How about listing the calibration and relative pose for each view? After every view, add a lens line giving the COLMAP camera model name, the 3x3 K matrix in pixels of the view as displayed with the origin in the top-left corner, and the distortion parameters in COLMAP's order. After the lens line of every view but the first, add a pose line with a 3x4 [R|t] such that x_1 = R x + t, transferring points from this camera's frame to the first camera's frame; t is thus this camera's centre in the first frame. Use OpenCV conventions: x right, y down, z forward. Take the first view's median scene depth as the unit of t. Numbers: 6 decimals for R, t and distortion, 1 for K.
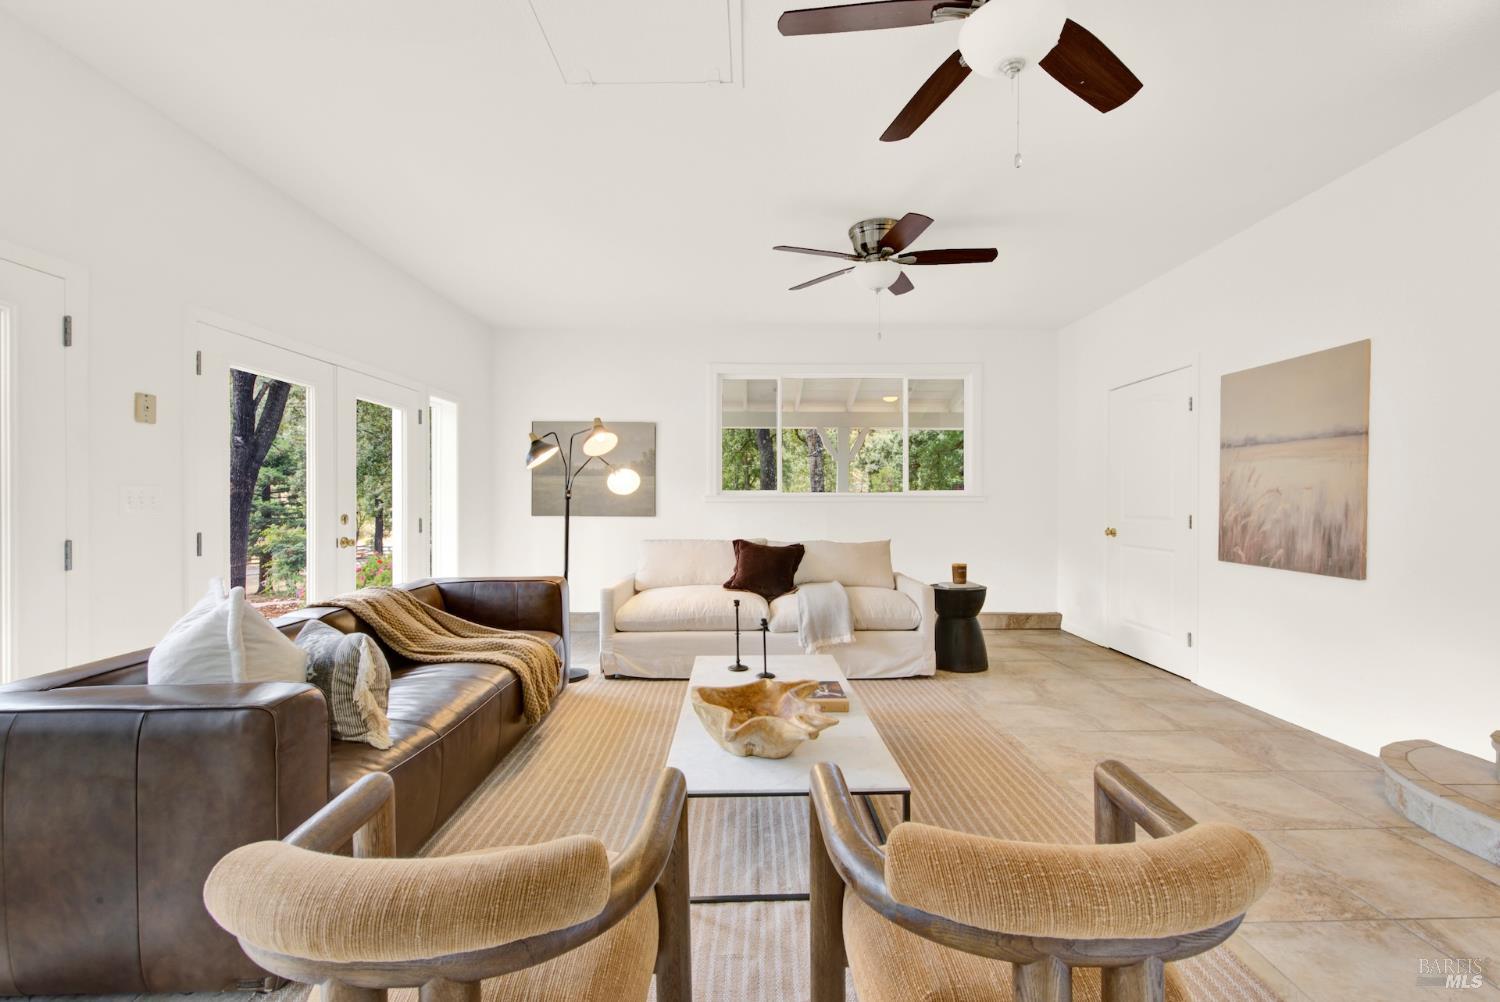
lens RADIAL K [[606.9, 0, 757.5], [0, 606.9, 504.0], [0, 0, 1]] dist [-0.001174, -0.001371]
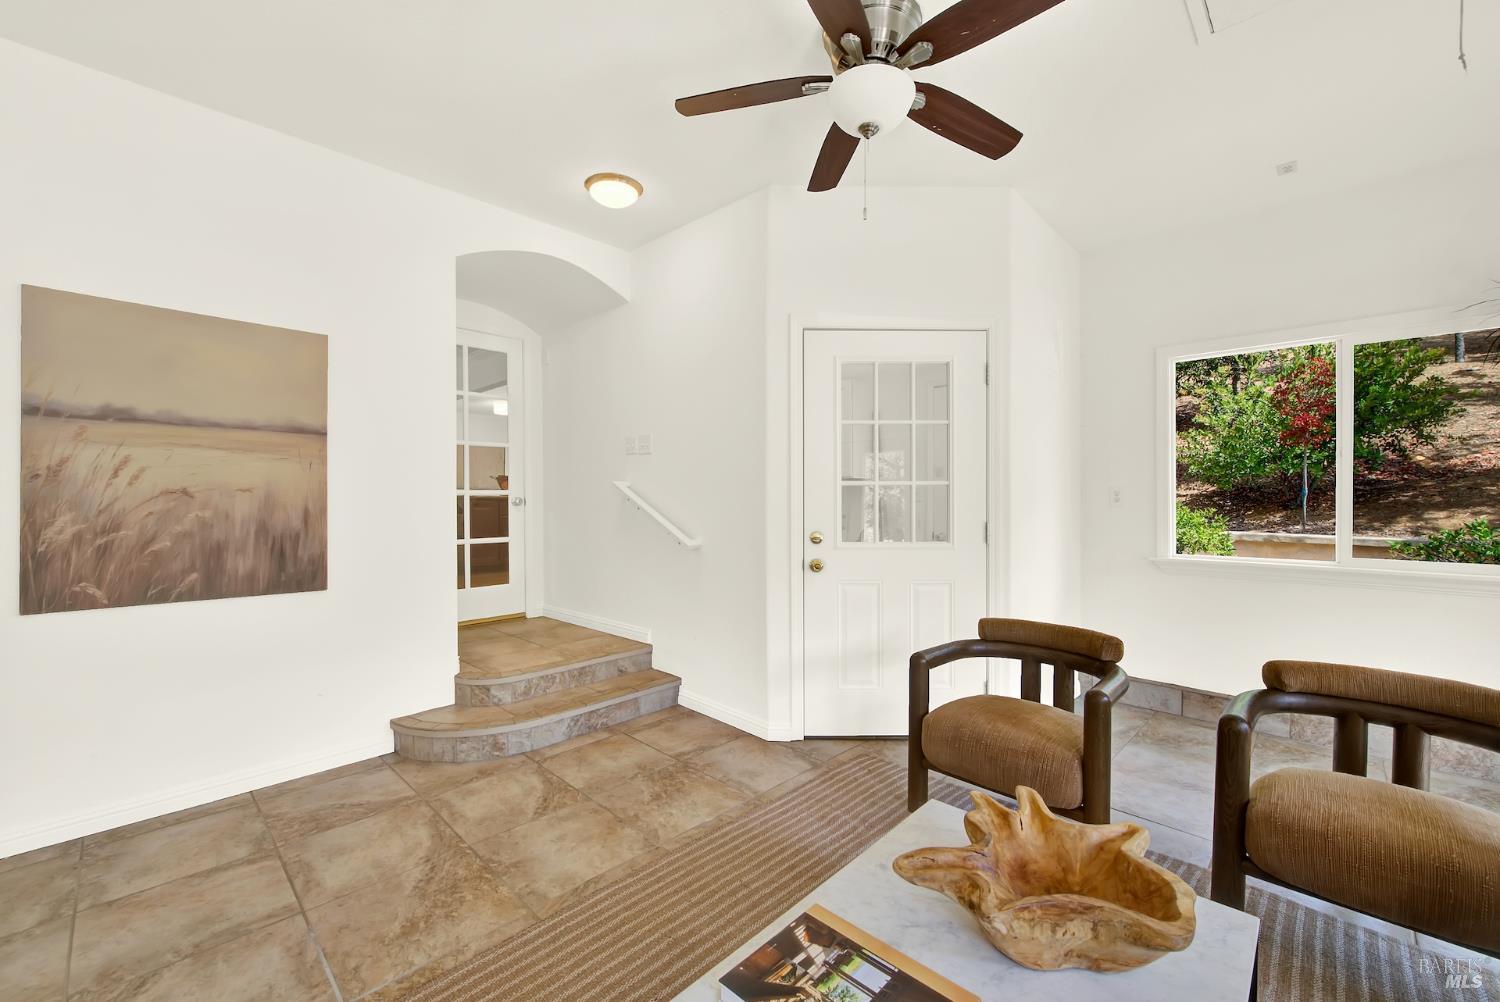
lens RADIAL K [[610.2, 0, 756.4], [0, 610.2, 499.0], [0, 0, 1]] dist [-0.000906, -0.000474]
pose [[-0.713543, 0.000127, 0.700611, -0.125247], [0.005050, 0.999975, 0.004962, -0.013792], [-0.700593, 0.007079, -0.713526, 1.002716]]
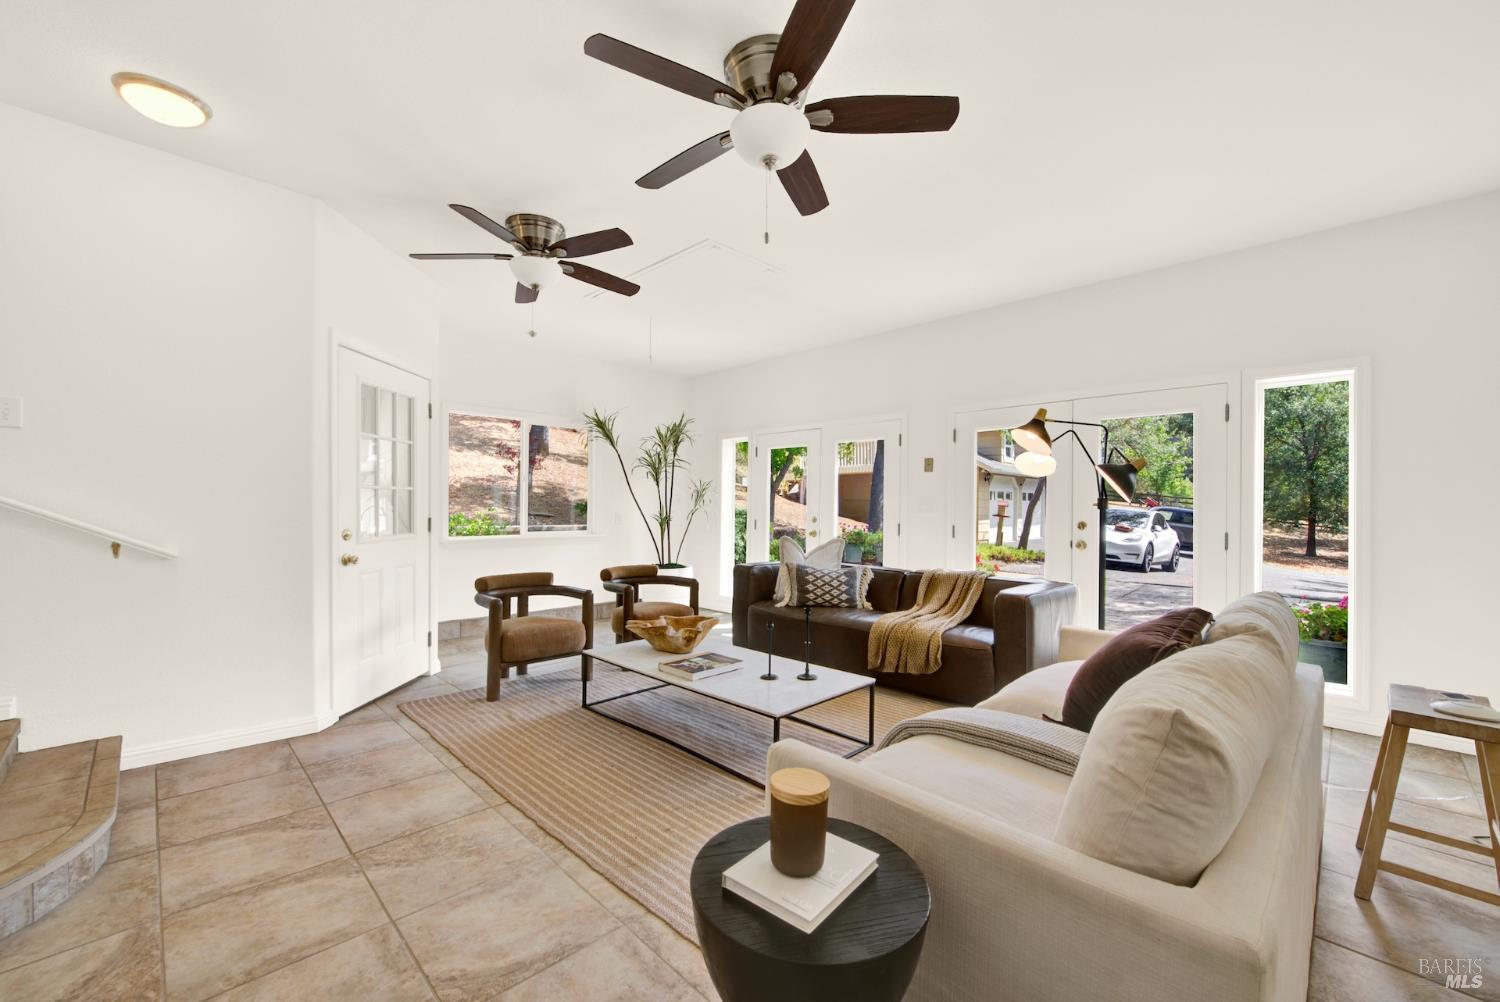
lens RADIAL K [[610.2, 0, 756.4], [0, 610.2, 499.0], [0, 0, 1]] dist [-0.000906, -0.000474]
pose [[-0.711318, -0.009904, -0.702801, 0.662727], [-0.013211, 0.999912, -0.000720, -0.019715], [0.702746, 0.008772, -0.711386, 1.483001]]
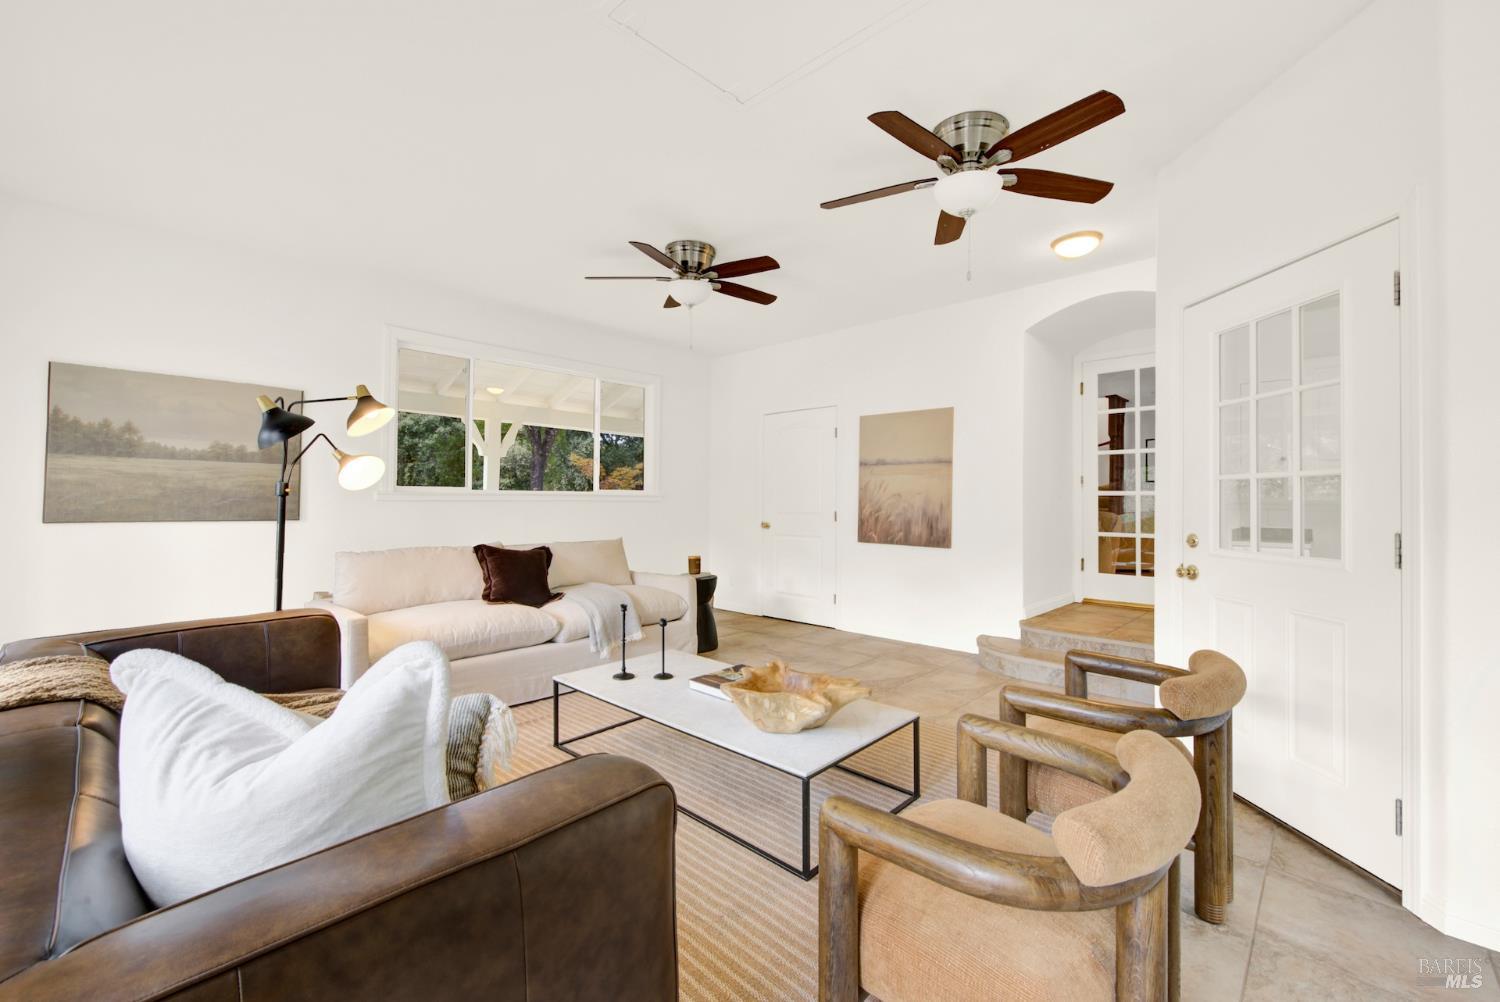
lens RADIAL K [[611.2, 0, 760.3], [0, 611.2, 495.0], [0, 0, 1]] dist [0.000738, -0.001023]
pose [[0.689989, 0.010140, 0.723749, -0.514723], [-0.000682, 0.999911, -0.013359, -0.000367], [-0.723819, 0.008724, 0.689934, 0.162432]]
